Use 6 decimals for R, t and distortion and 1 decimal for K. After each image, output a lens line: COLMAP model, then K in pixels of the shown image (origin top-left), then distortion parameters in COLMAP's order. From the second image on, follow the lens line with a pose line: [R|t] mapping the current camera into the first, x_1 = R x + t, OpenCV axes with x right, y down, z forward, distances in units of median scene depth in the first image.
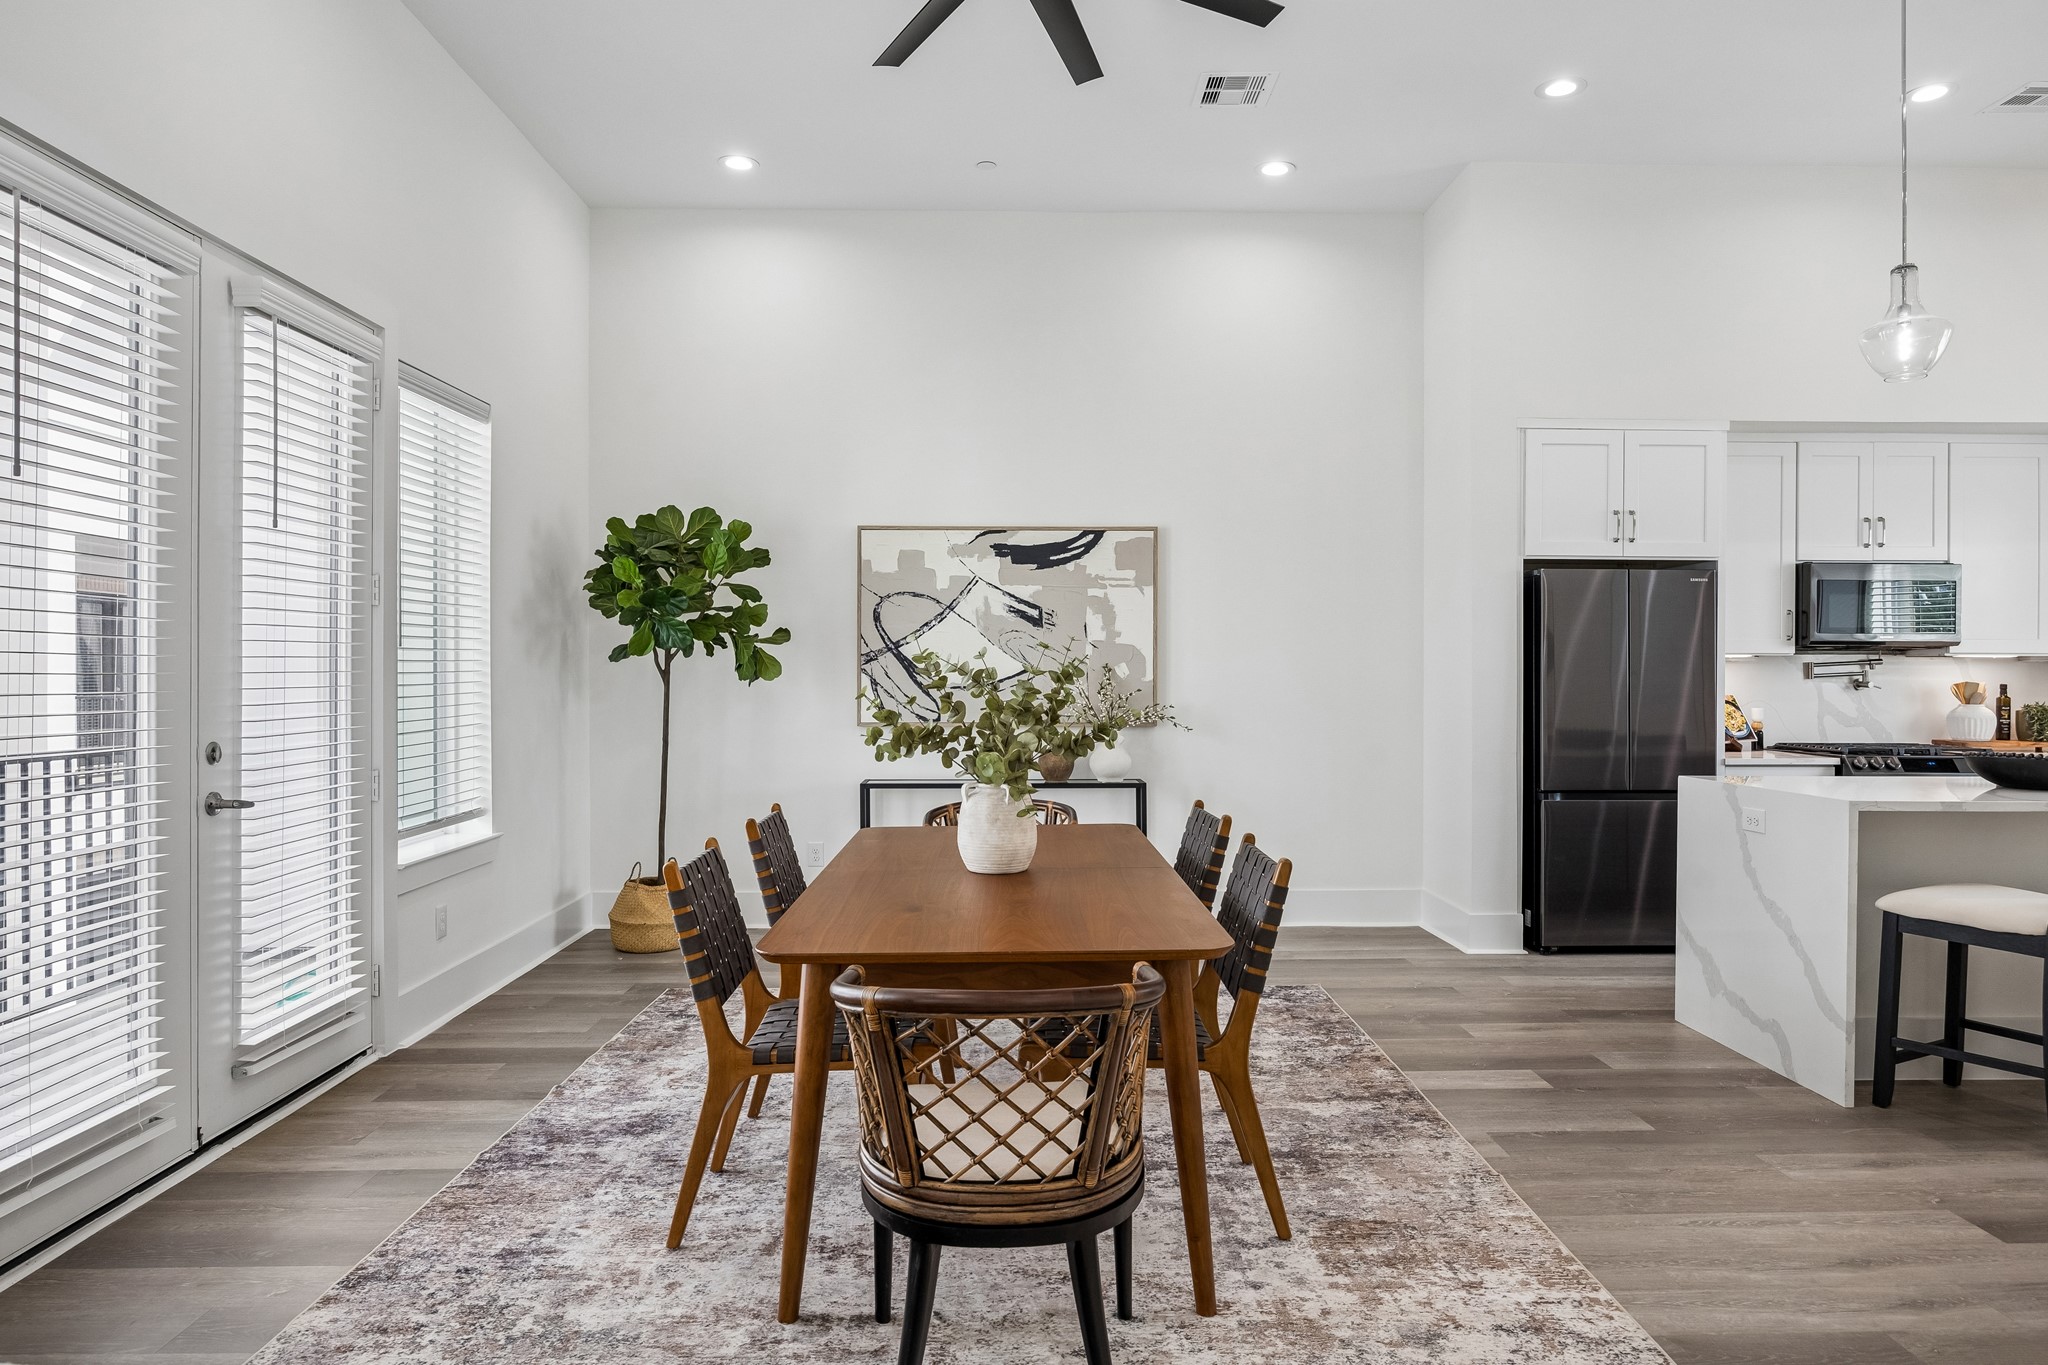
lens RADIAL K [[1257.2, 0, 1022.9], [0, 1257.2, 678.7], [0, 0, 1]] dist [-0.003579, -0.003418]
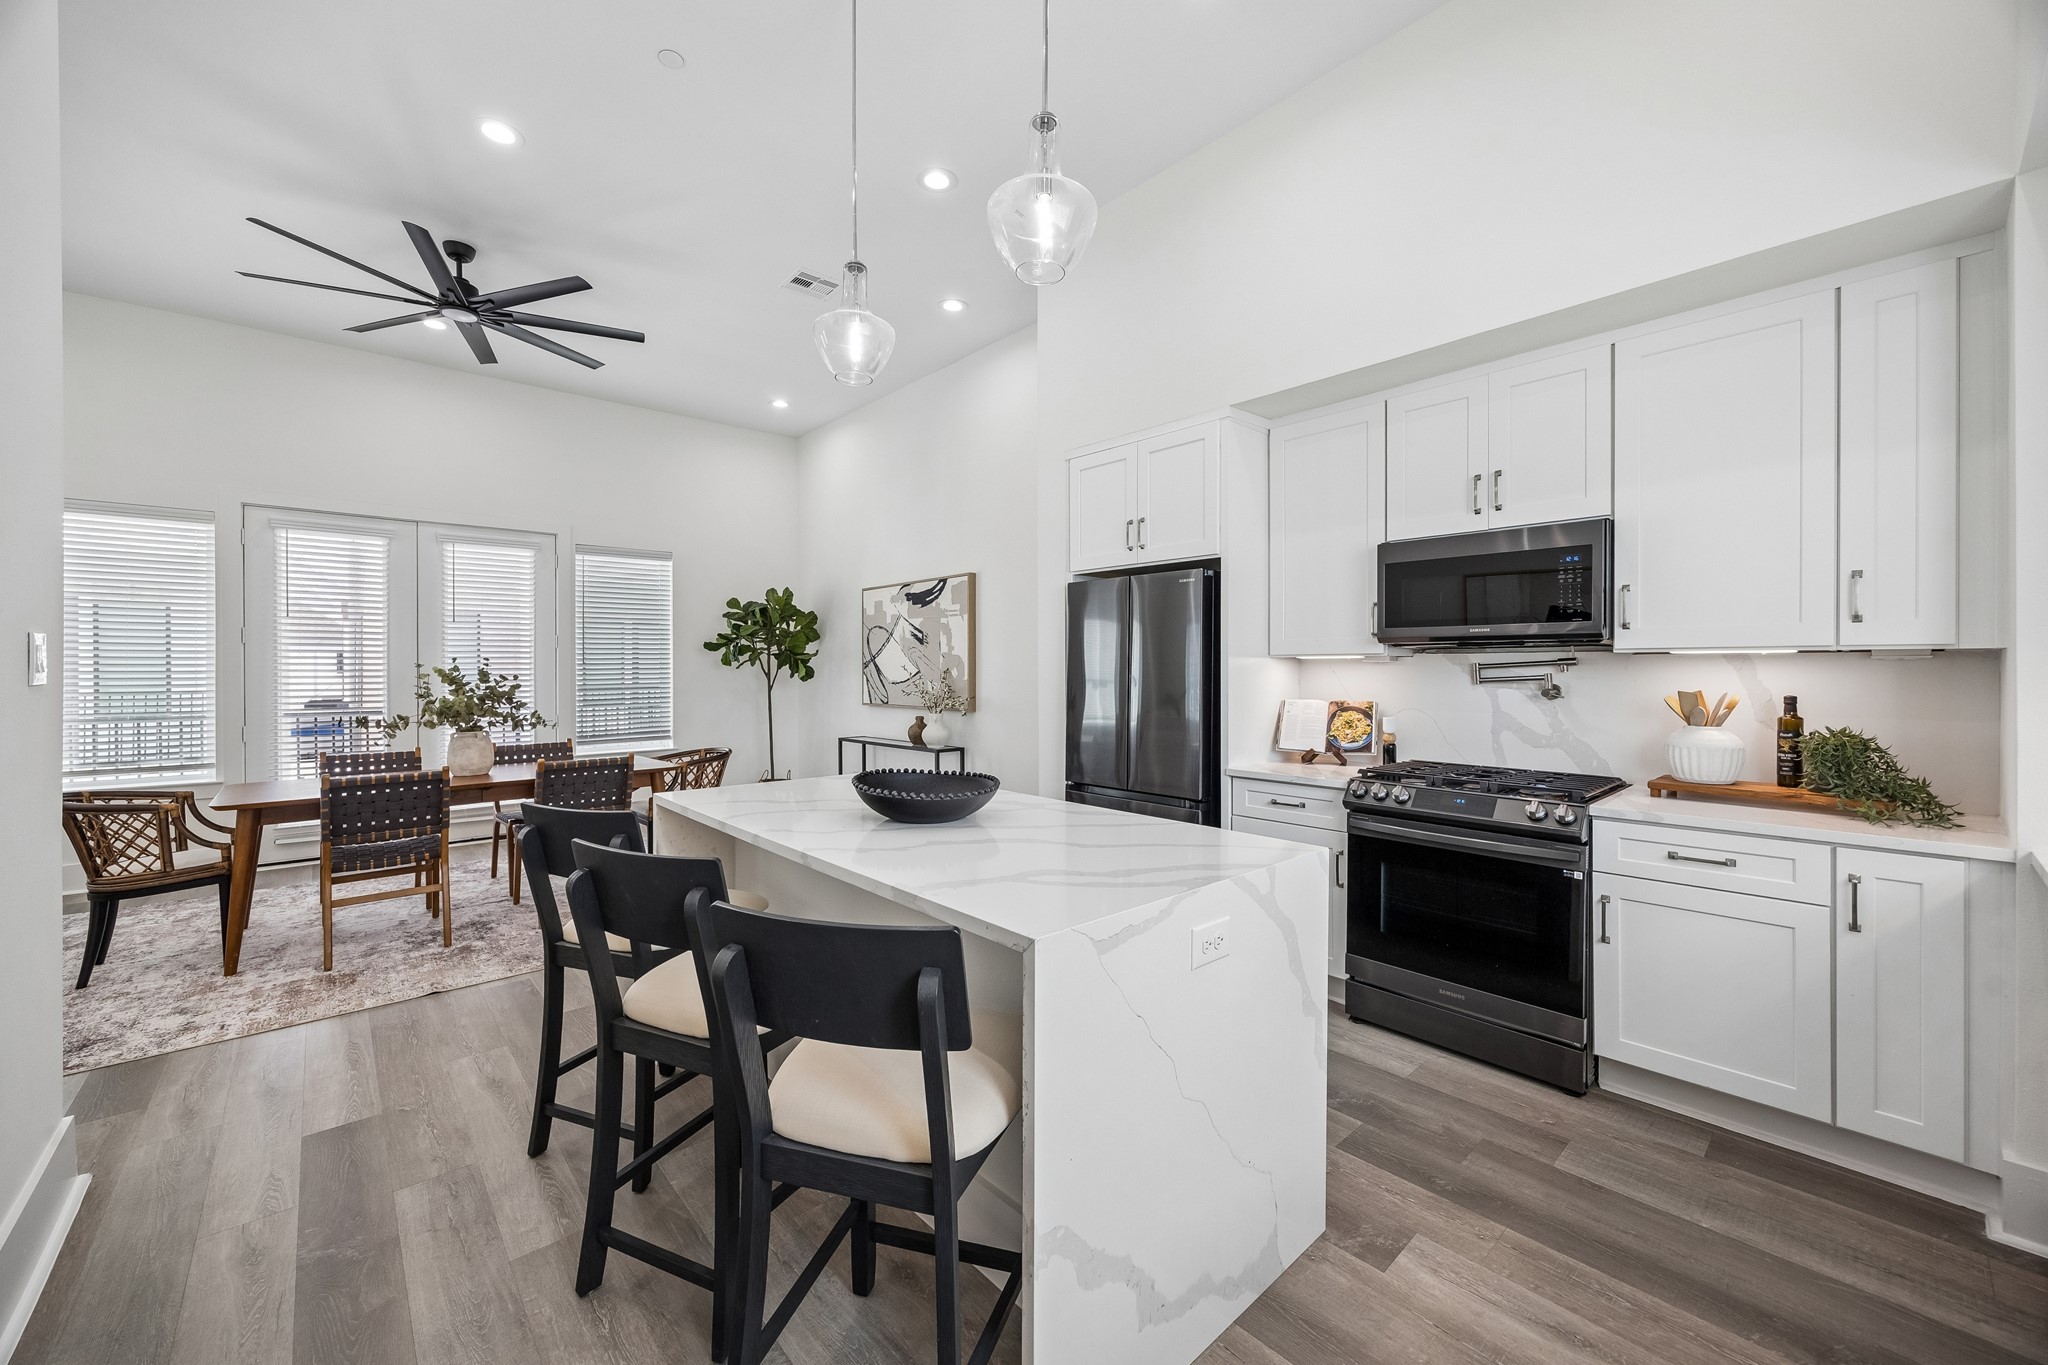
lens RADIAL K [[786.2, 0, 1019.7], [0, 786.2, 672.6], [0, 0, 1]] dist [-0.002623, 0.000310]
pose [[0.648930, 0.000595, -0.760848, 0.828475], [0.000830, 0.999999, 0.001490, -0.008158], [0.760847, -0.001598, 0.648929, 0.464029]]
